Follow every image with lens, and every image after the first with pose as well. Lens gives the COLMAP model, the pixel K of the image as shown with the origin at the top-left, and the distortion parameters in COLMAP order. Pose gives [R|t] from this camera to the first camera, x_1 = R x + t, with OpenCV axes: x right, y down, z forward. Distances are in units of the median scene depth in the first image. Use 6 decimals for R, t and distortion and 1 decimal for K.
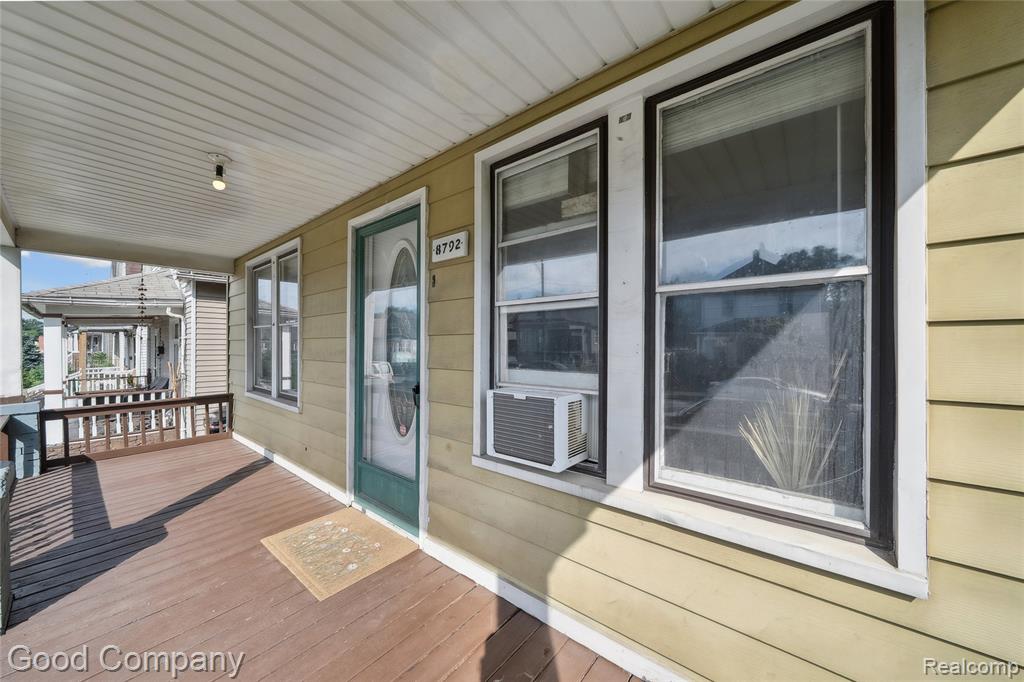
lens RADIAL K [[355.2, 0, 512.1], [0, 355.2, 343.5], [0, 0, 1]] dist [-0.006848, 0.000182]
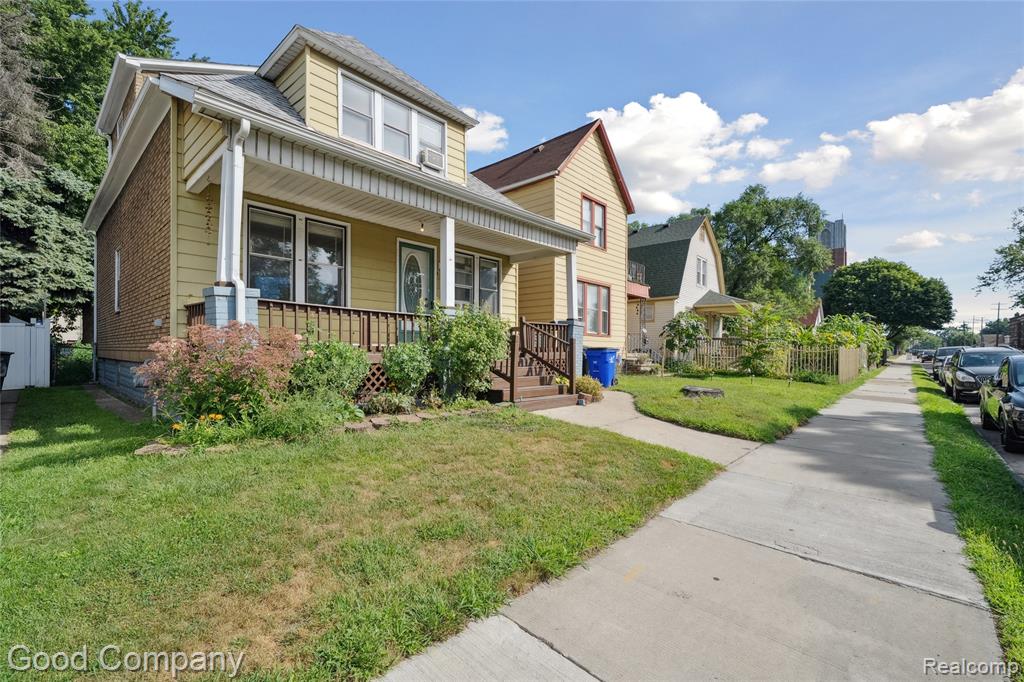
lens RADIAL K [[454.1, 0, 518.4], [0, 454.1, 345.8], [0, 0, 1]] dist [0.015196, 0.000102]
pose [[0.043147, 0.012922, 0.998985, -5.181468], [-0.008101, 0.999888, -0.012583, 0.657005], [-0.999036, -0.007550, 0.043247, -0.015062]]
